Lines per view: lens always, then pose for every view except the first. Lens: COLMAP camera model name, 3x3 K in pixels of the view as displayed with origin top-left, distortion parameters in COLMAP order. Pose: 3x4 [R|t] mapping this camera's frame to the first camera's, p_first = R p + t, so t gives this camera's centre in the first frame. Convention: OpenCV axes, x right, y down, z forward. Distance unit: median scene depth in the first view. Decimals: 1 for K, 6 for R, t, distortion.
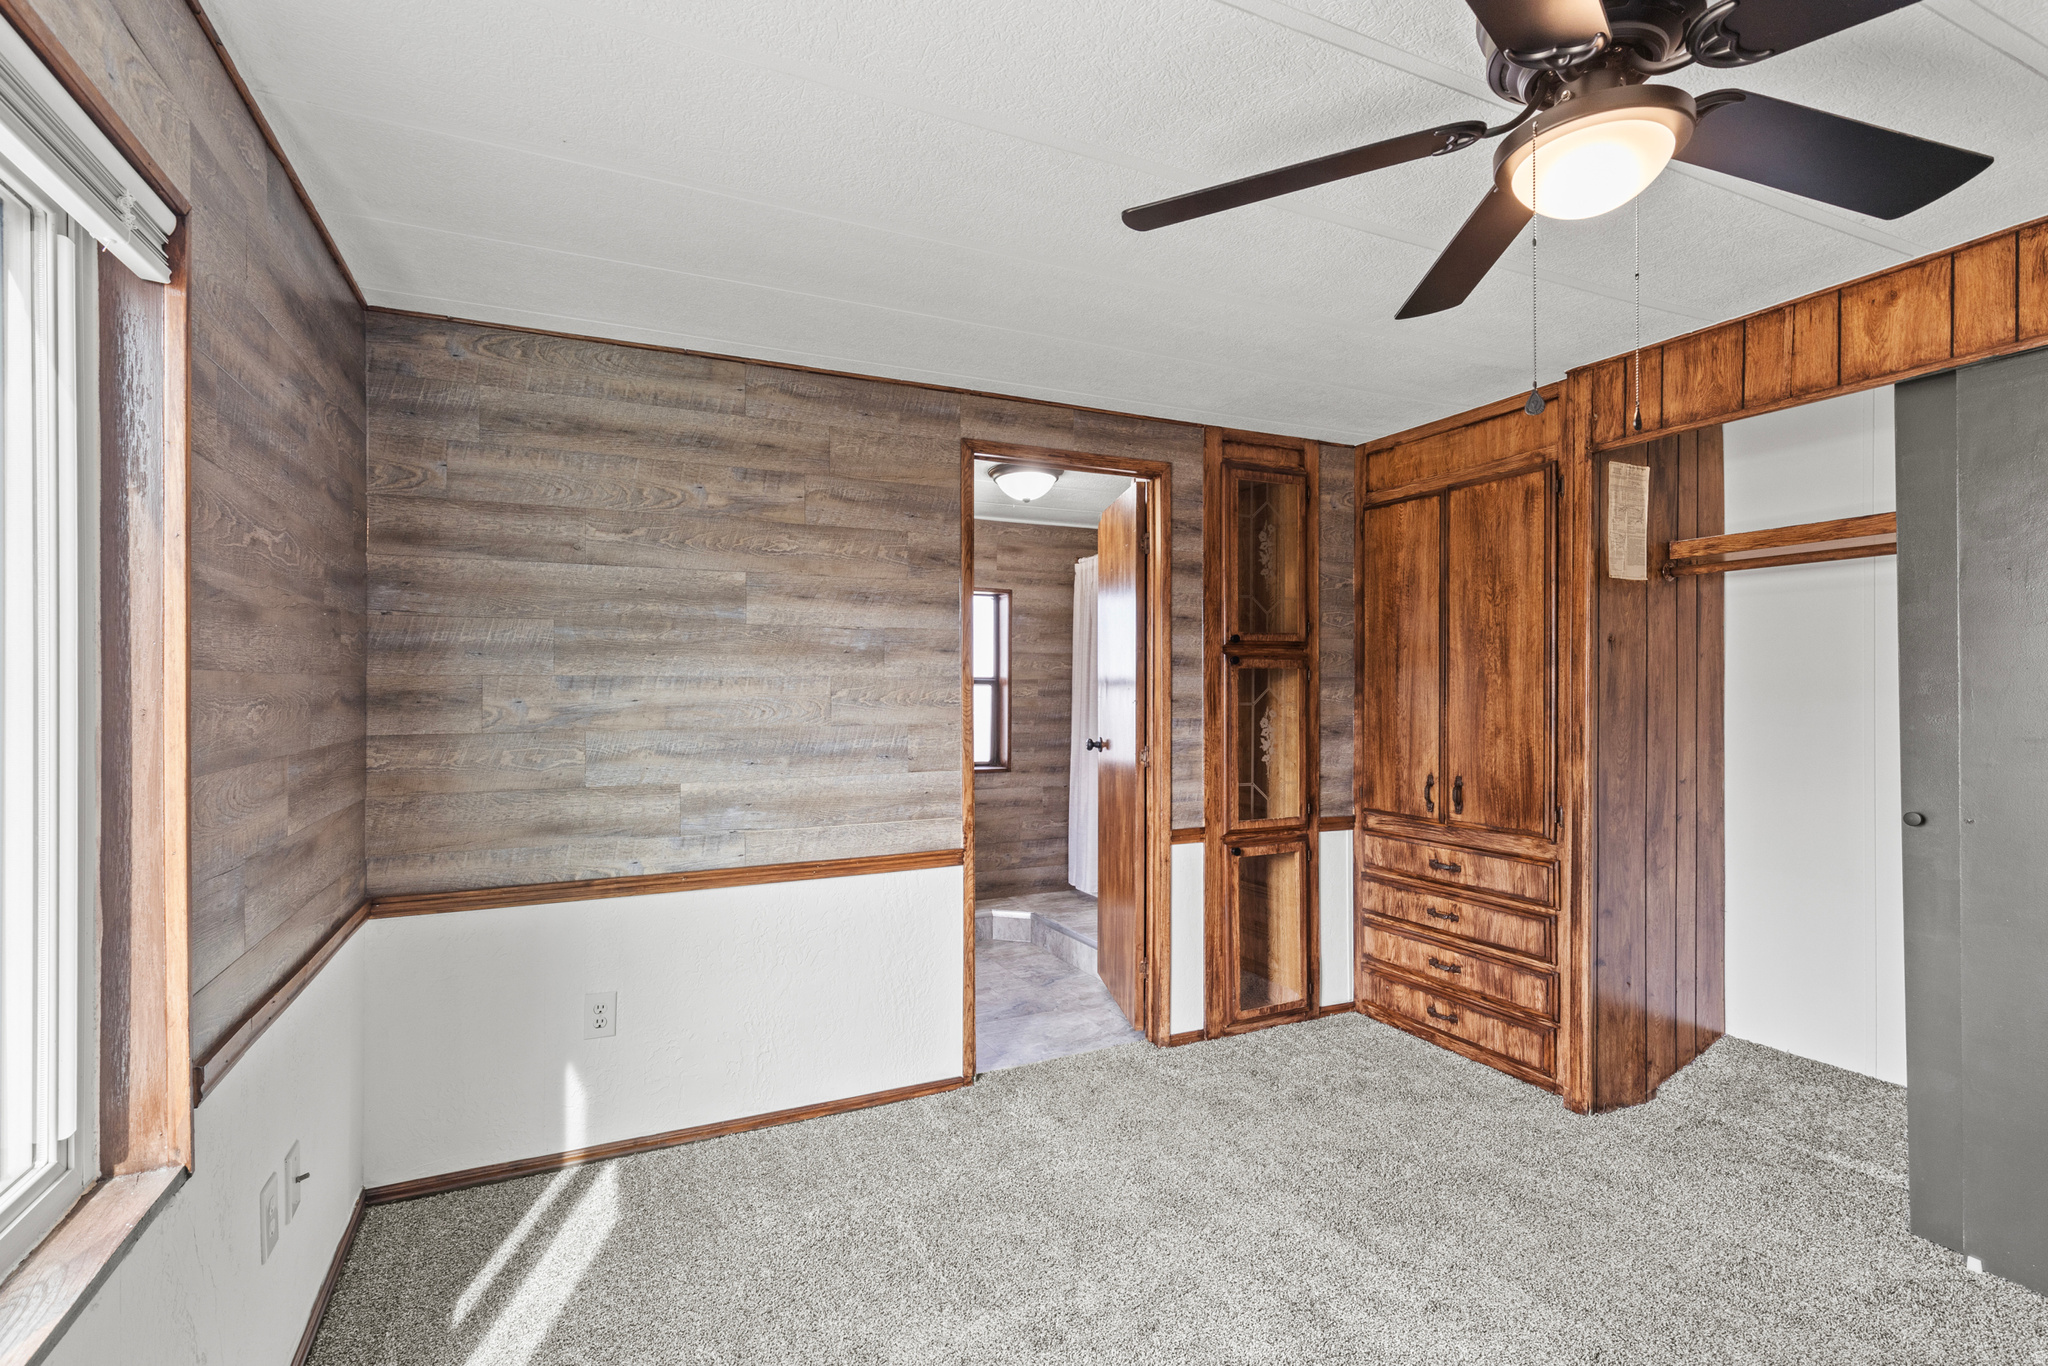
lens RADIAL K [[941.3, 0, 1024.0], [0, 941.3, 683.0], [0, 0, 1]] dist [0.001868, -0.000156]
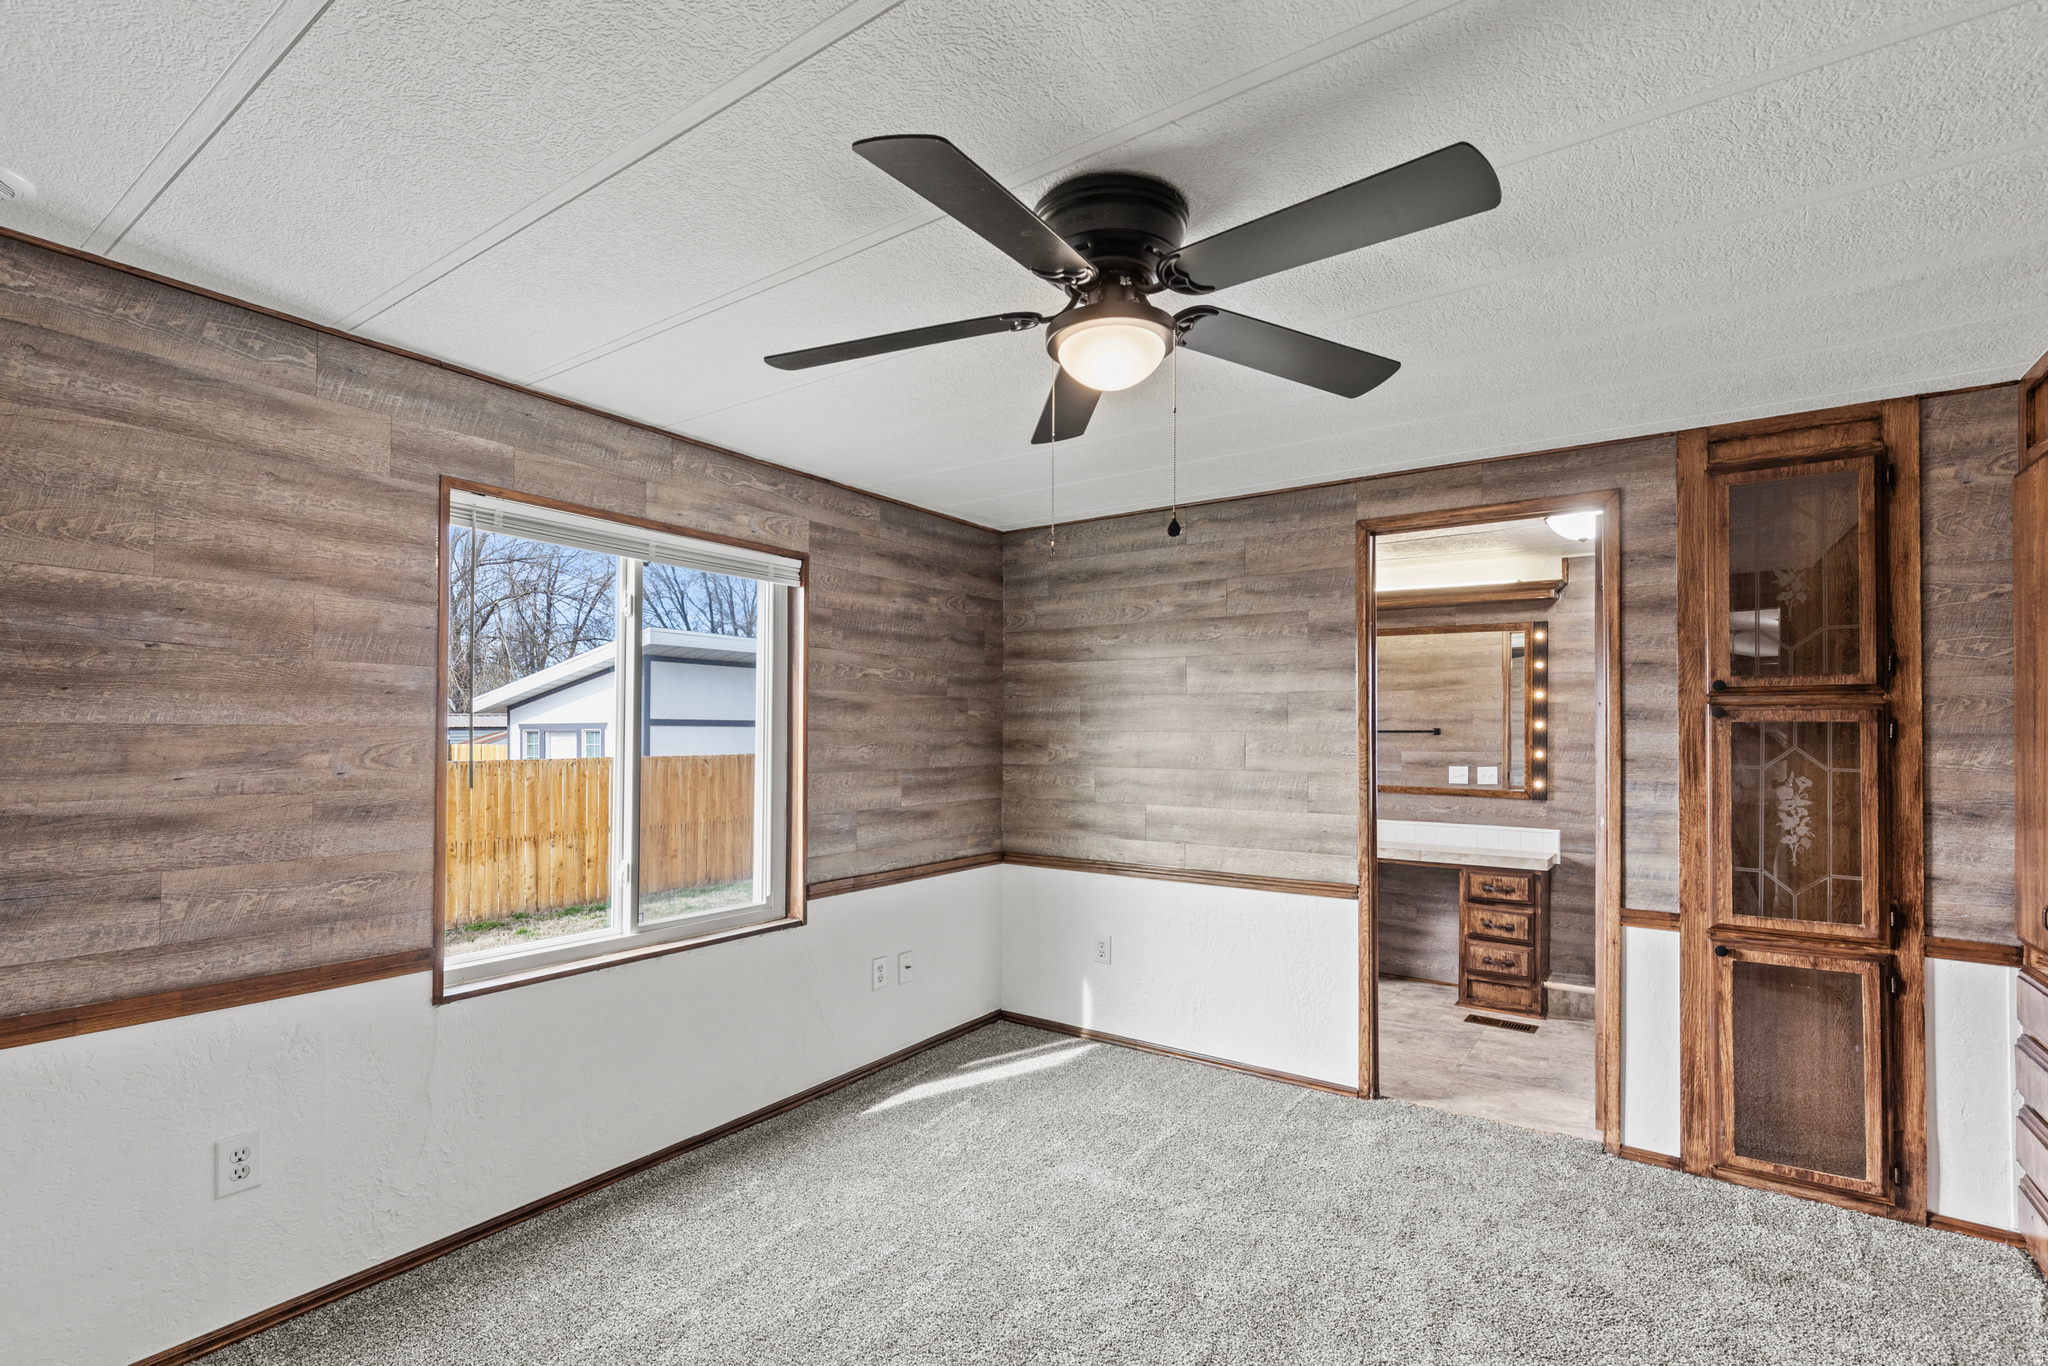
lens RADIAL K [[935.2, 0, 1038.2], [0, 935.2, 715.4], [0, 0, 1]] dist [-0.000574, -0.000764]
pose [[0.499057, -0.012051, -0.866485, 0.736945], [-0.003340, 0.999869, -0.015829, -0.007905], [0.866563, 0.010794, 0.498952, 0.113718]]
